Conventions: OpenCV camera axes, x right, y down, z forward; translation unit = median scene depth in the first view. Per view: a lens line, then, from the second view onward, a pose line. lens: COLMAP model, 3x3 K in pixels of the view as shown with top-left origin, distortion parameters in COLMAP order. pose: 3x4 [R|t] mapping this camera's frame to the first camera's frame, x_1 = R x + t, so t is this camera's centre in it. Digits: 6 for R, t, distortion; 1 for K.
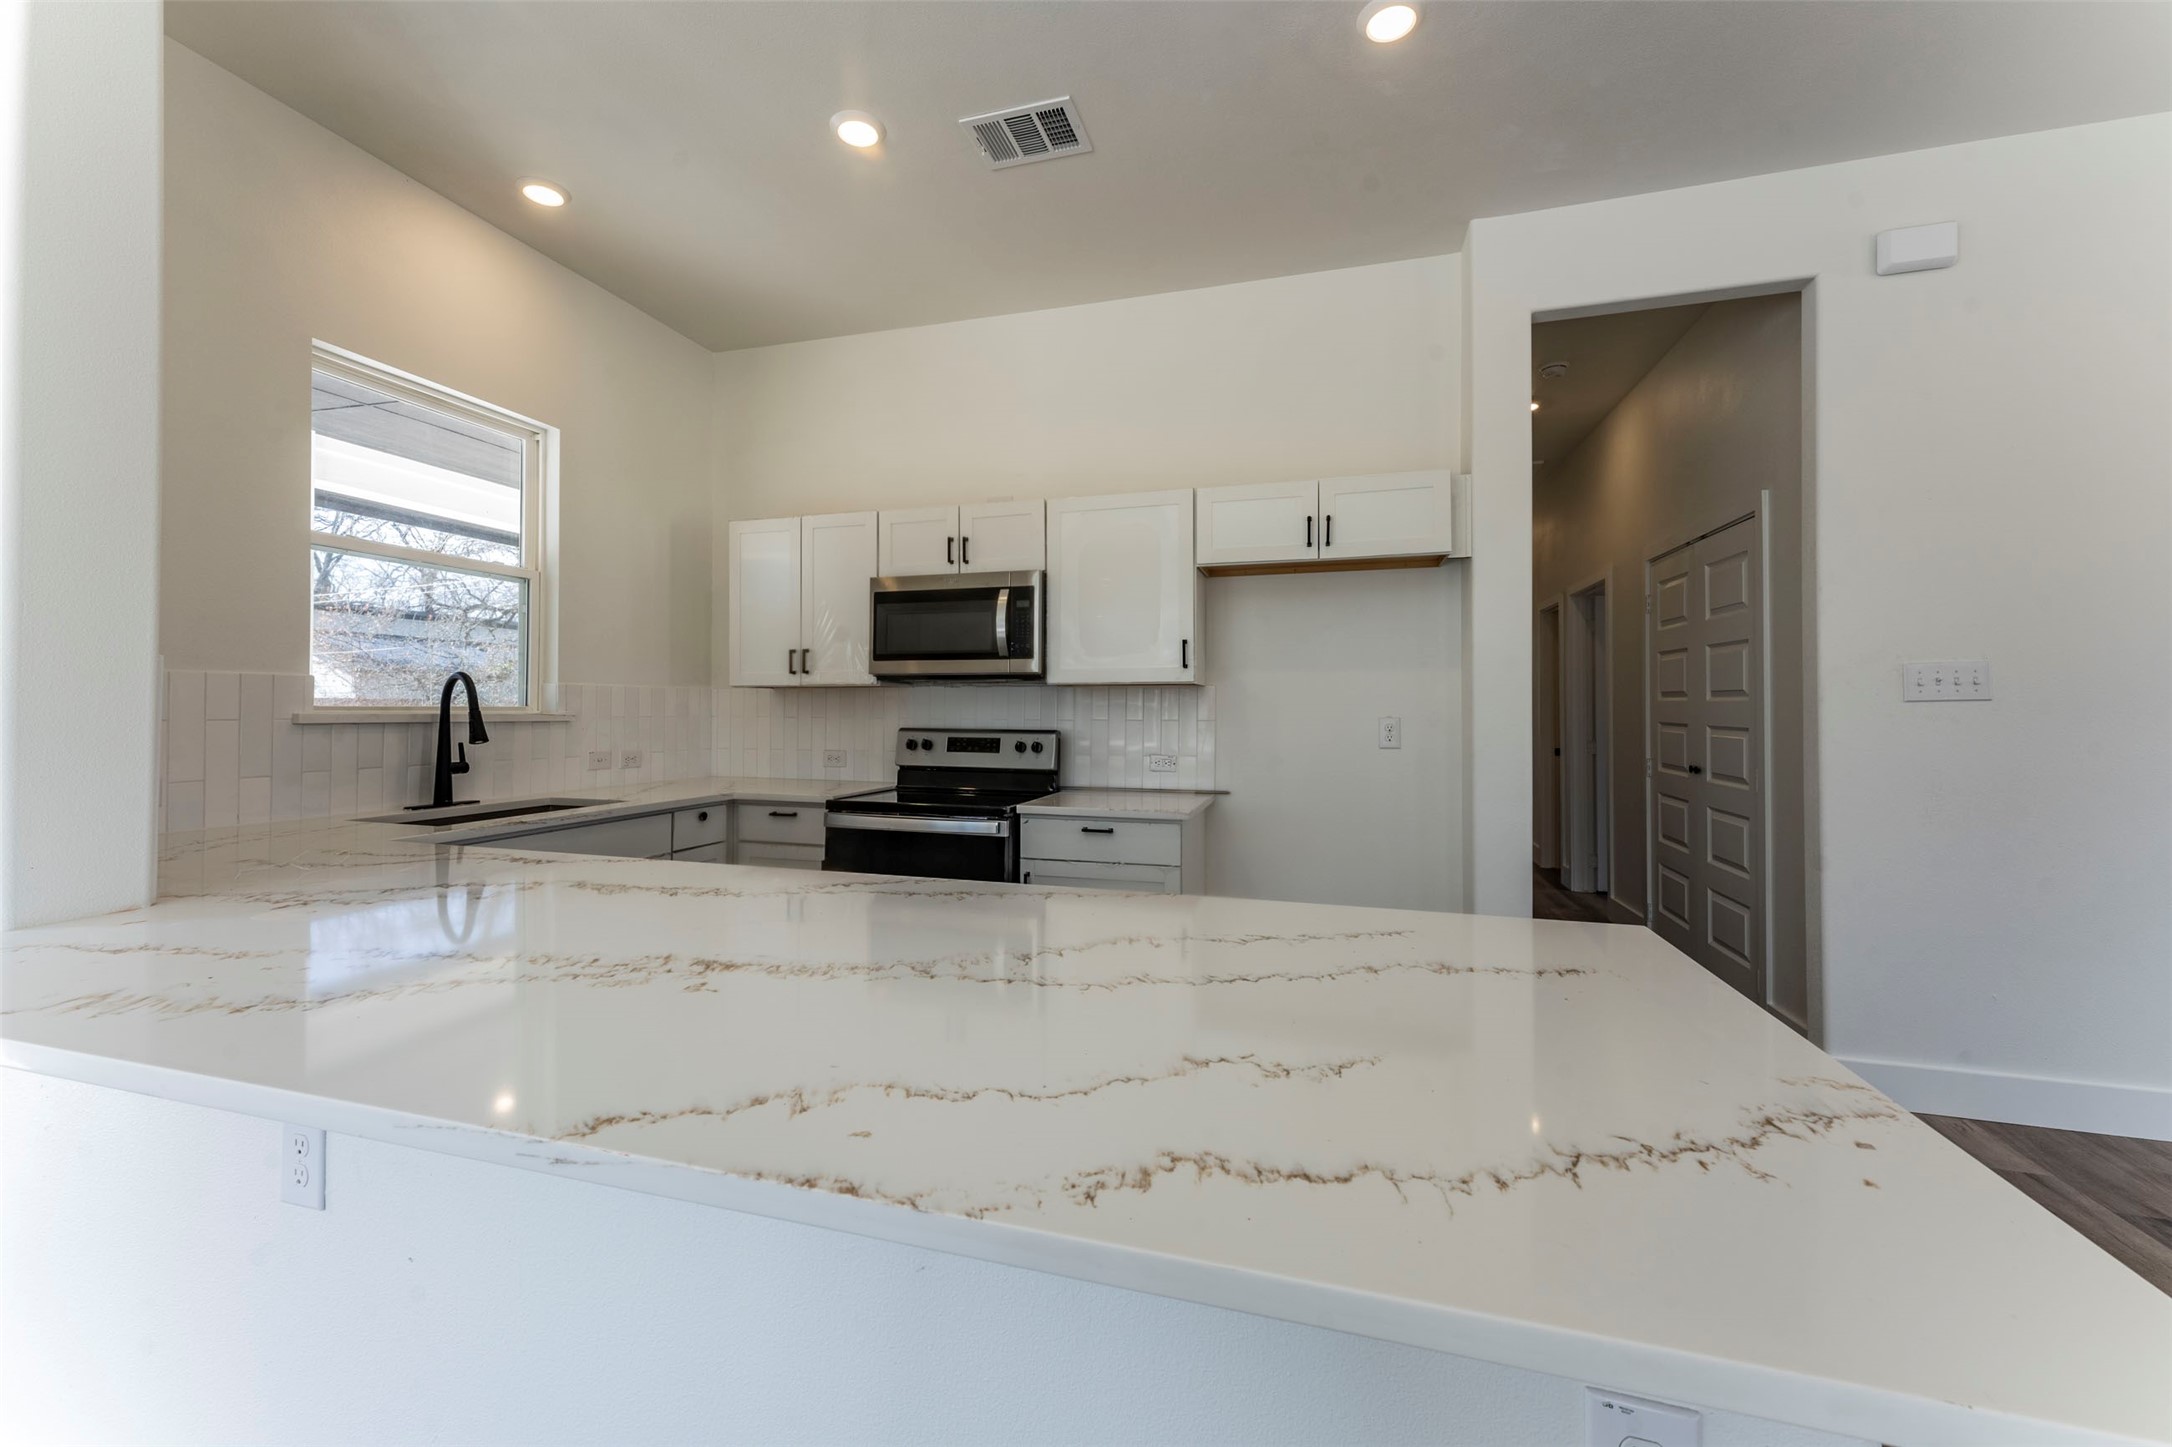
lens RADIAL K [[889.0, 0, 1076.2], [0, 889.0, 699.8], [0, 0, 1]] dist [0.000400, 0.000102]
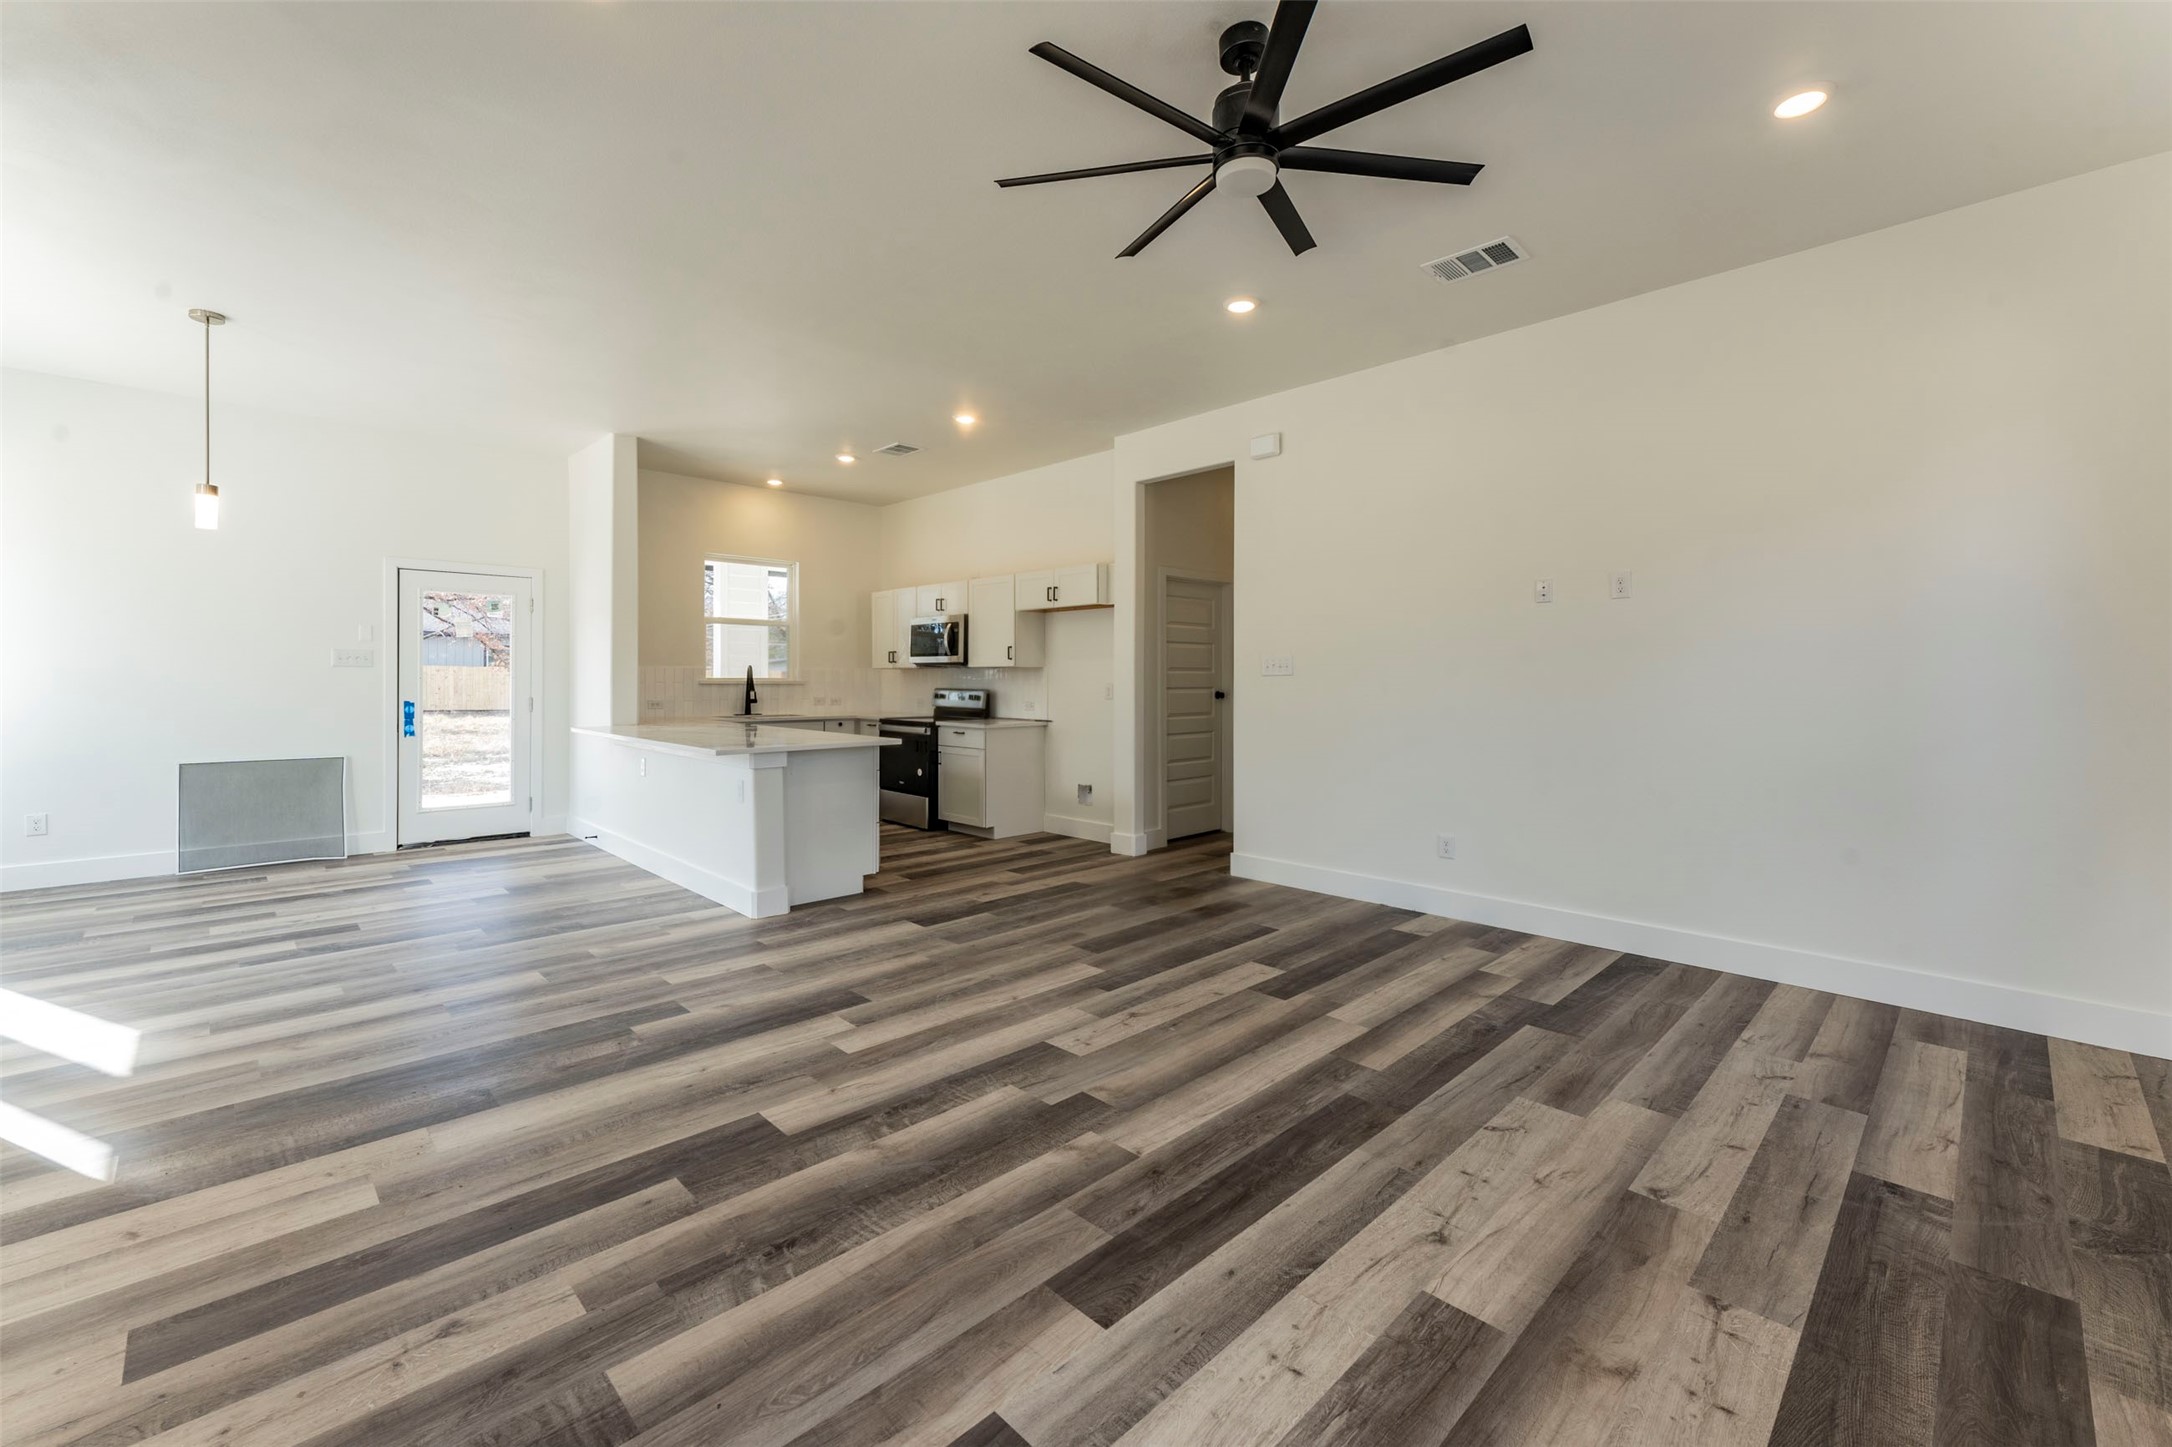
lens RADIAL K [[911.3, 0, 1086.9], [0, 911.3, 672.4], [0, 0, 1]] dist [0.004962, 0.000455]
pose [[0.875347, -0.003072, -0.483485, 1.295477], [0.004660, 0.999987, 0.002083, -0.008713], [0.483473, -0.004076, 0.875350, -0.782582]]
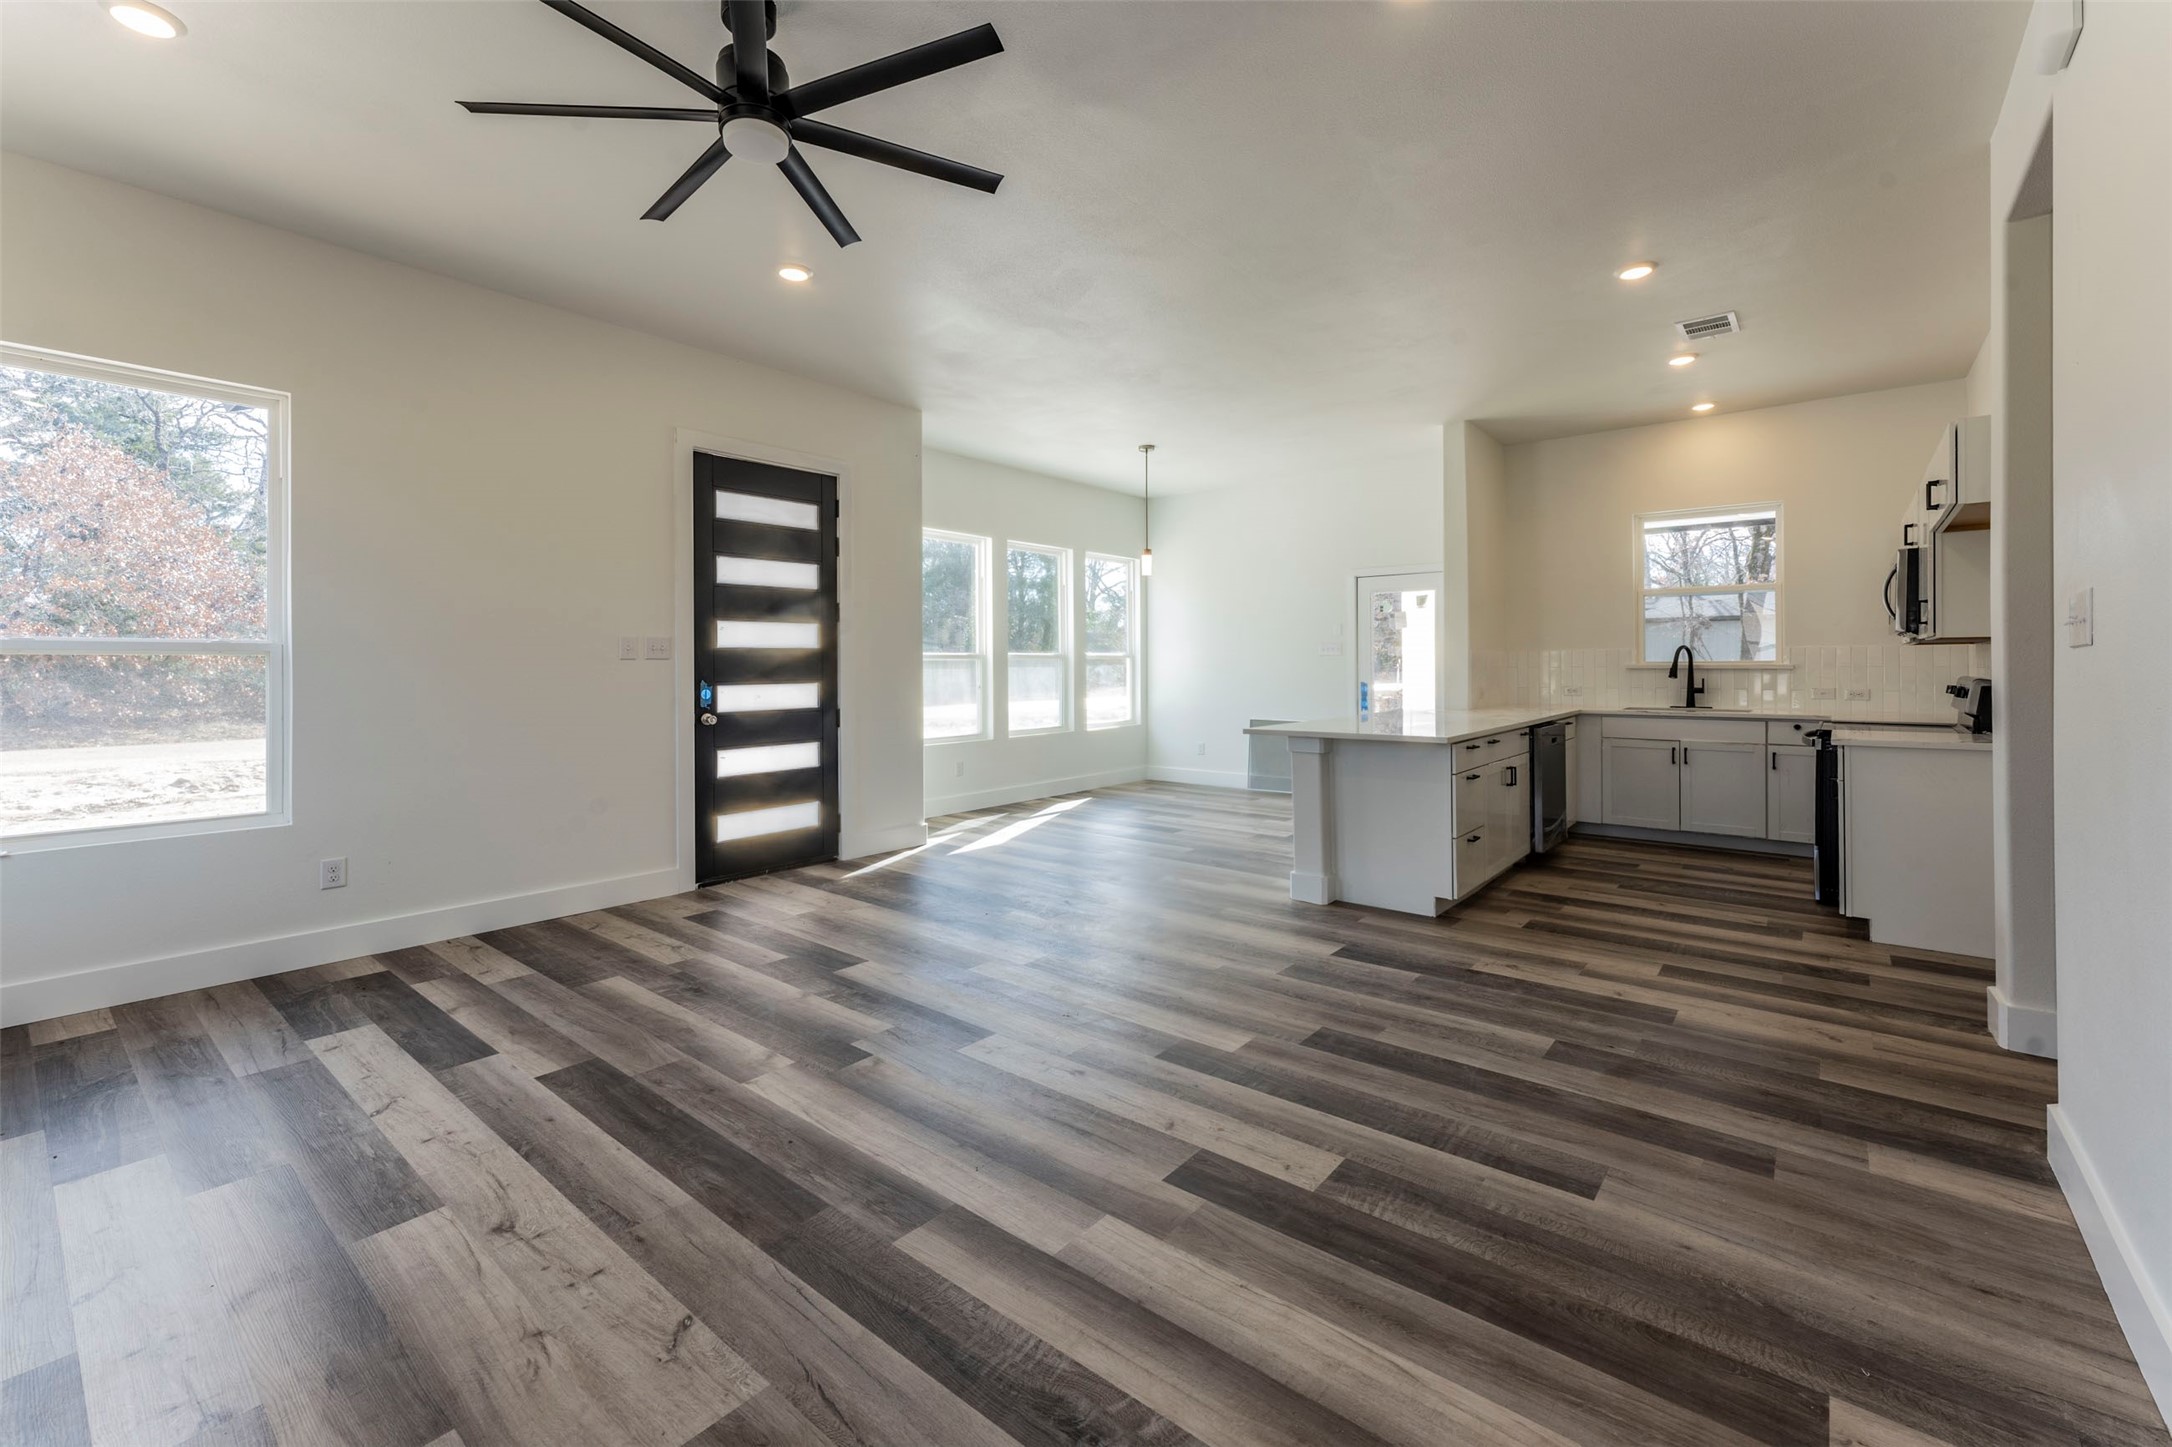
lens RADIAL K [[911.3, 0, 1086.9], [0, 911.3, 672.4], [0, 0, 1]] dist [0.004962, 0.000455]
pose [[-0.400882, 0.006639, -0.916105, 1.602807], [0.013497, 0.999908, 0.001340, 0.009478], [0.916030, -0.011827, -0.400935, 0.470583]]
